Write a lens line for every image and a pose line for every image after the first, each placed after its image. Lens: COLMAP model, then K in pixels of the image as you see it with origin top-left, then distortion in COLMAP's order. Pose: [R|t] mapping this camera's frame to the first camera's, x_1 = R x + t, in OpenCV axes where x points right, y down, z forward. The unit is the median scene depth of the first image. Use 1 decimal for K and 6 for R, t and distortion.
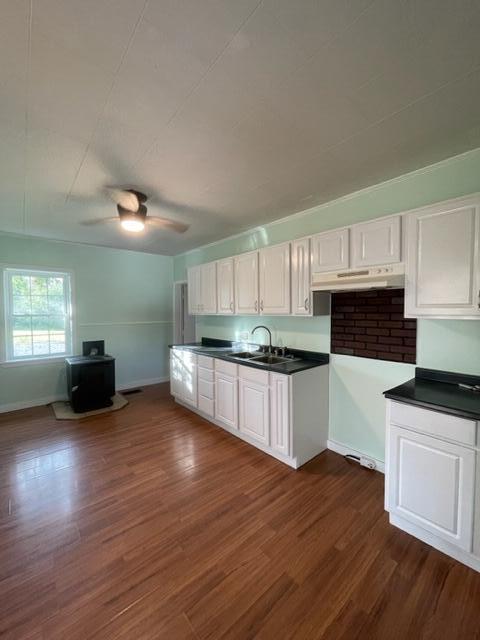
lens RADIAL K [[256.7, 0, 238.4], [0, 256.7, 320.0], [0, 0, 1]] dist [0.000399, 0.000015]
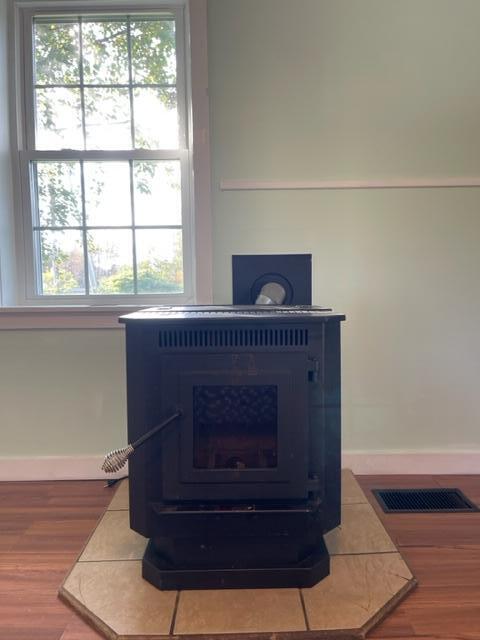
lens RADIAL K [[483.7, 0, 240.0], [0, 483.7, 320.0], [0, 0, 1]] dist [0.000368, 0.000291]
pose [[0.765142, 0.046444, -0.642184, -0.292164], [0.005523, 0.996885, 0.078677, 0.113803], [0.643837, -0.063746, 0.762502, 0.638357]]
